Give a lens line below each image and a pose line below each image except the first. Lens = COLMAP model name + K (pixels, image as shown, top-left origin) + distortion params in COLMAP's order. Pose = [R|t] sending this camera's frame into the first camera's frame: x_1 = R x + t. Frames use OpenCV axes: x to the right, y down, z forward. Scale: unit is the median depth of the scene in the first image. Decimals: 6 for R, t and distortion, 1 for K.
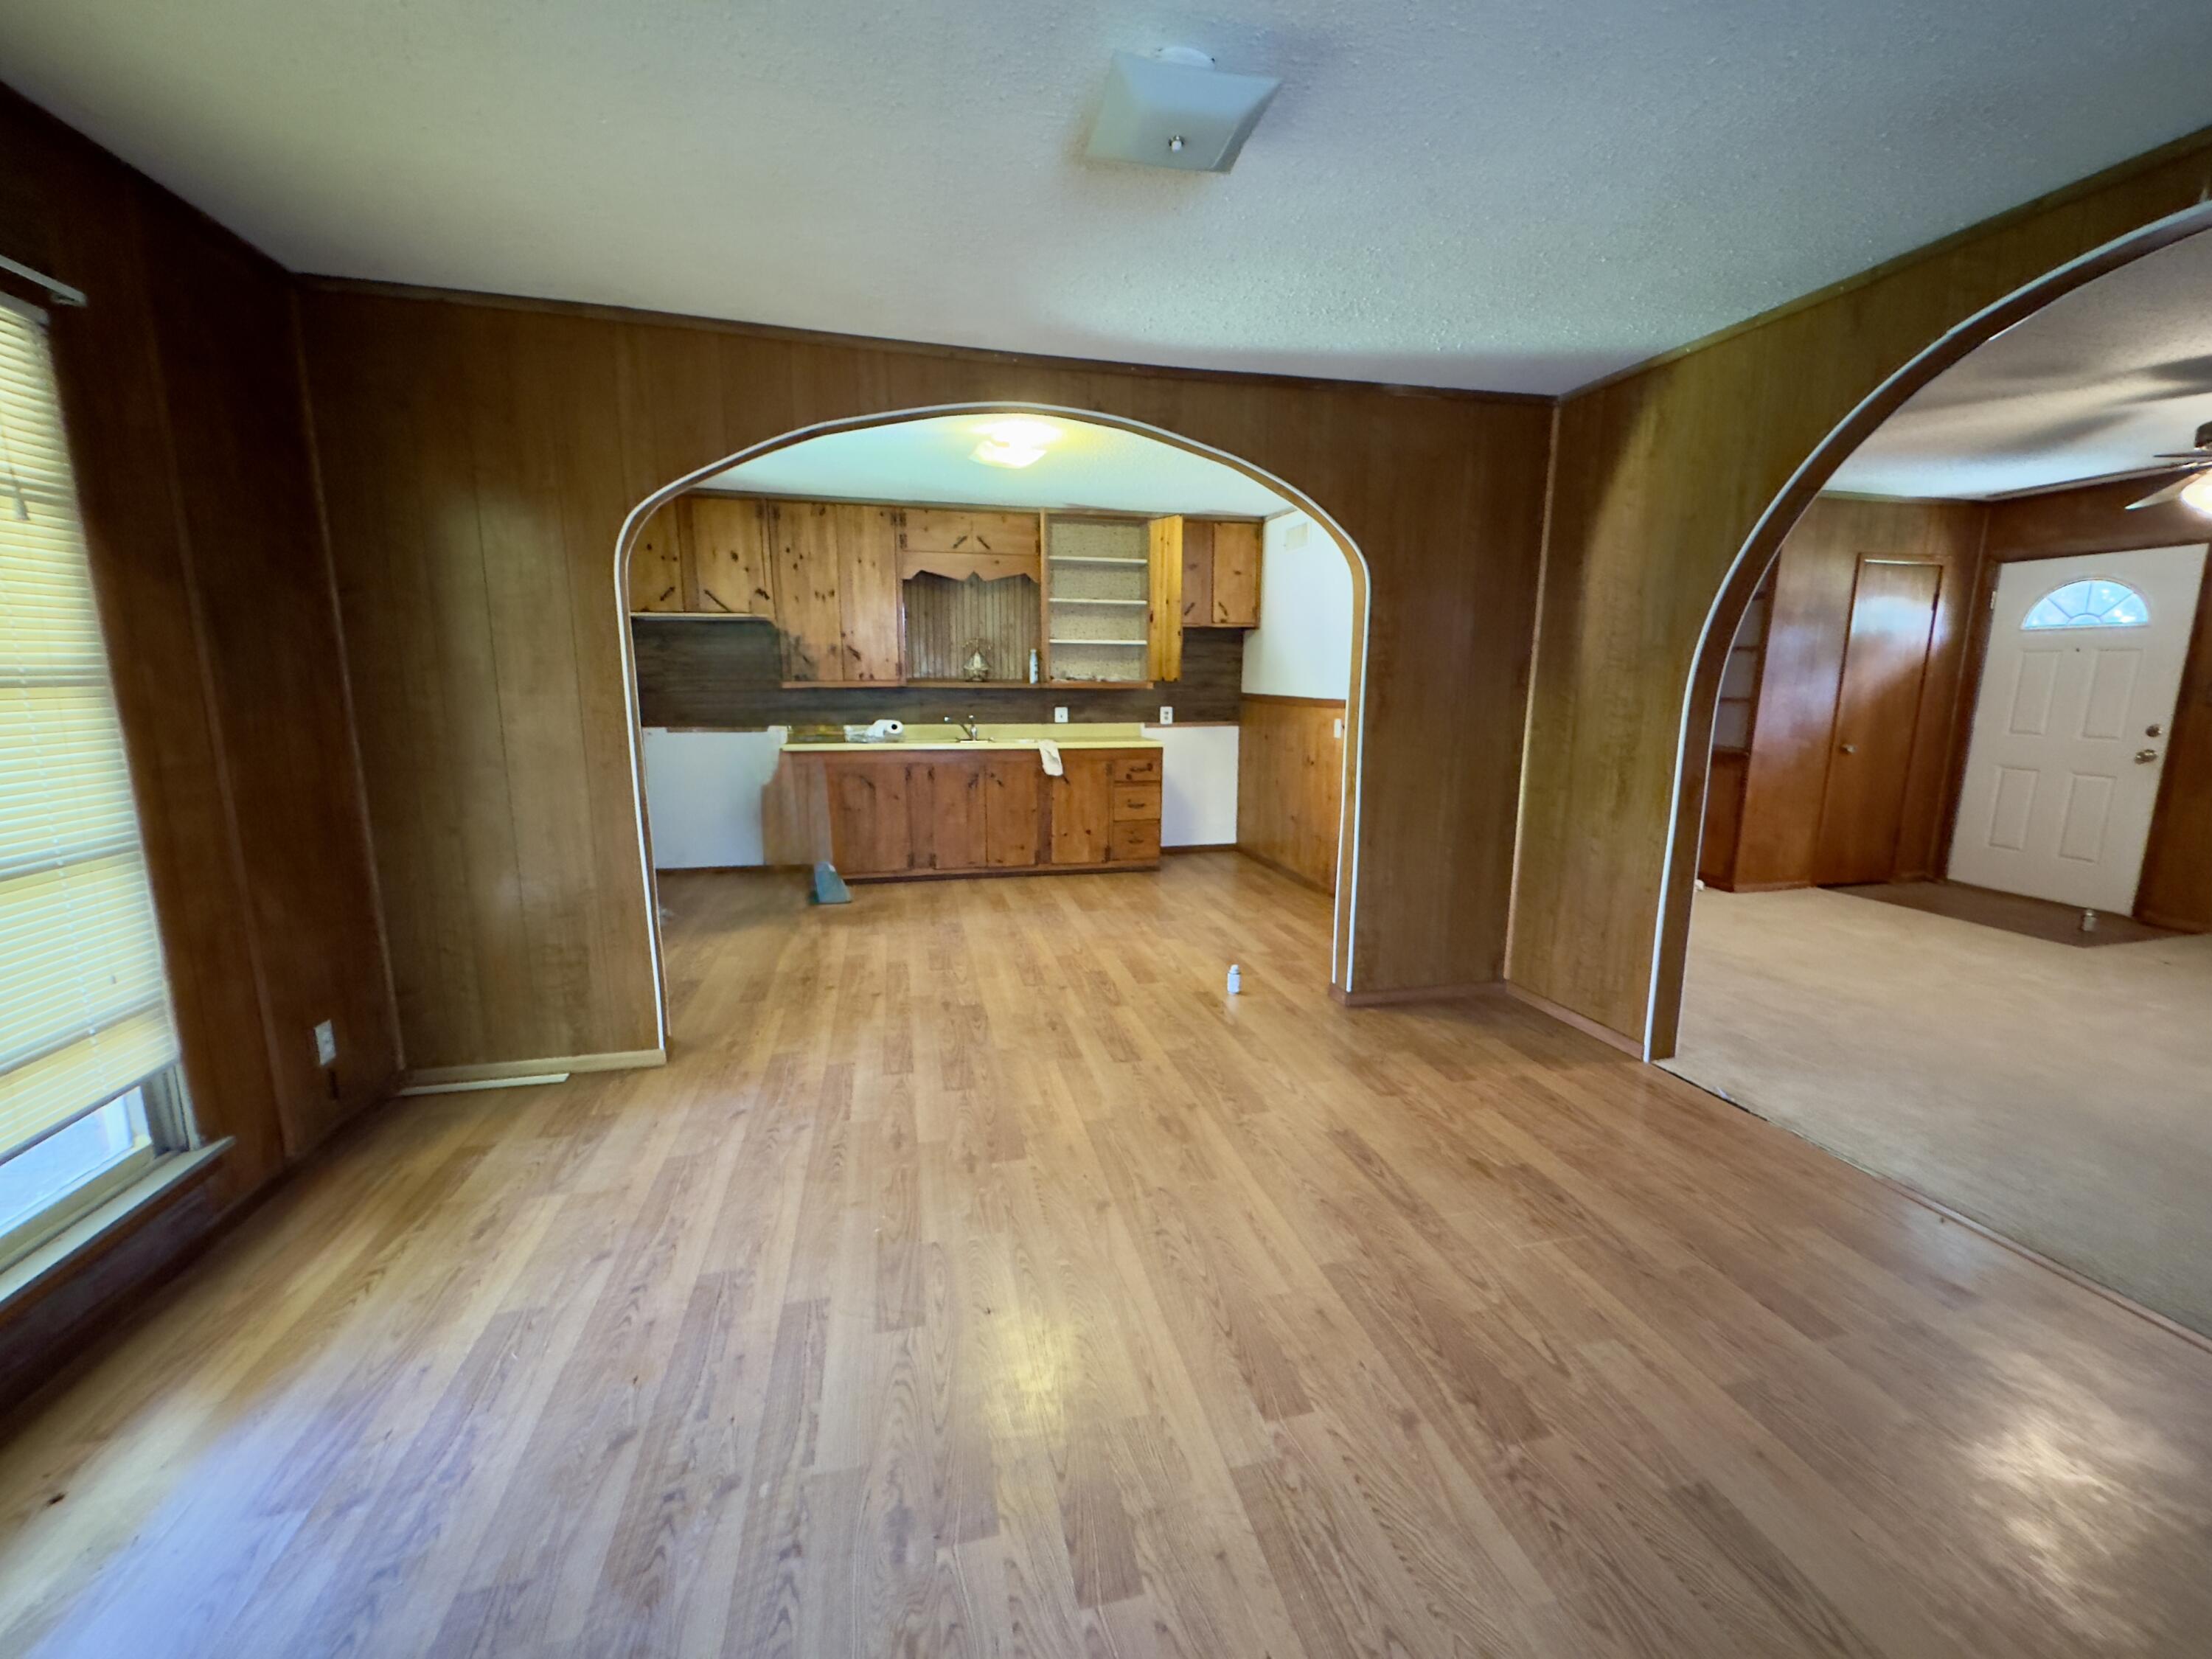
lens RADIAL K [[883.8, 0, 1105.6], [0, 883.8, 826.0], [0, 0, 1]] dist [-0.000762, -0.000035]
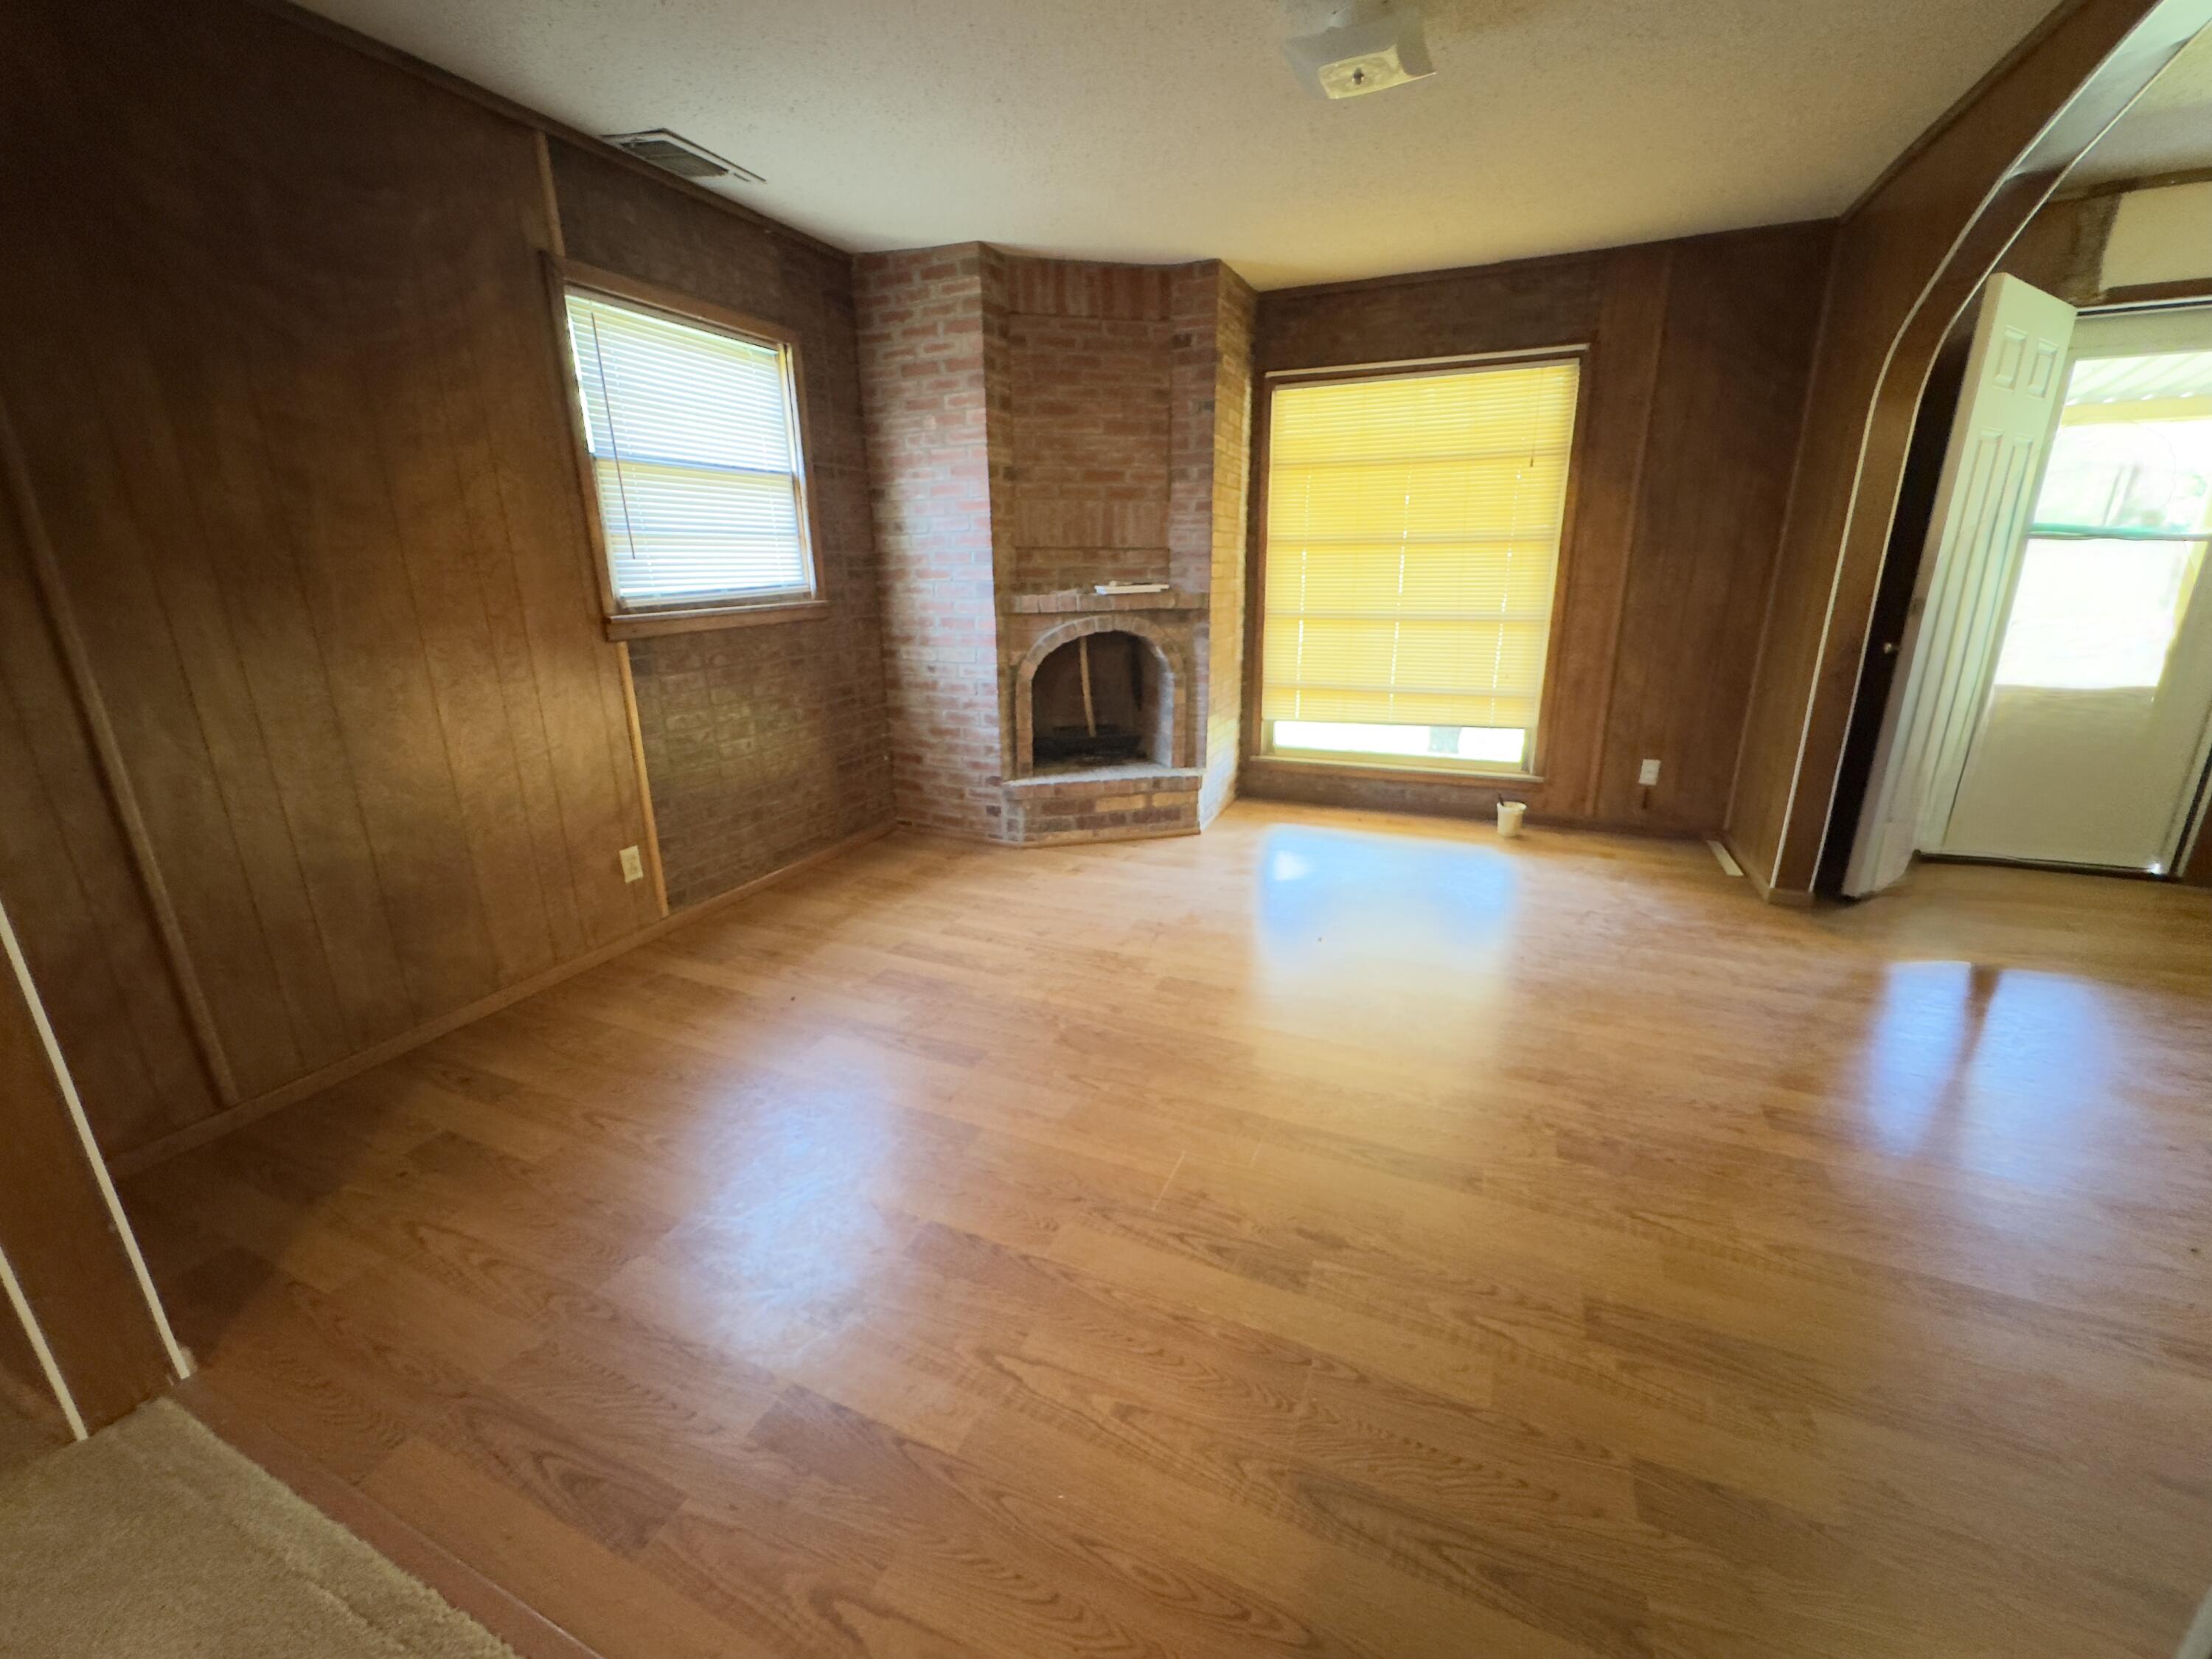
lens RADIAL K [[883.8, 0, 1105.6], [0, 883.8, 826.0], [0, 0, 1]] dist [-0.000762, -0.000035]
pose [[-0.601196, 0.232955, -0.764392, 0.963273], [-0.124978, 0.917382, 0.377876, -0.148128], [0.789268, 0.322709, -0.522412, 1.102458]]
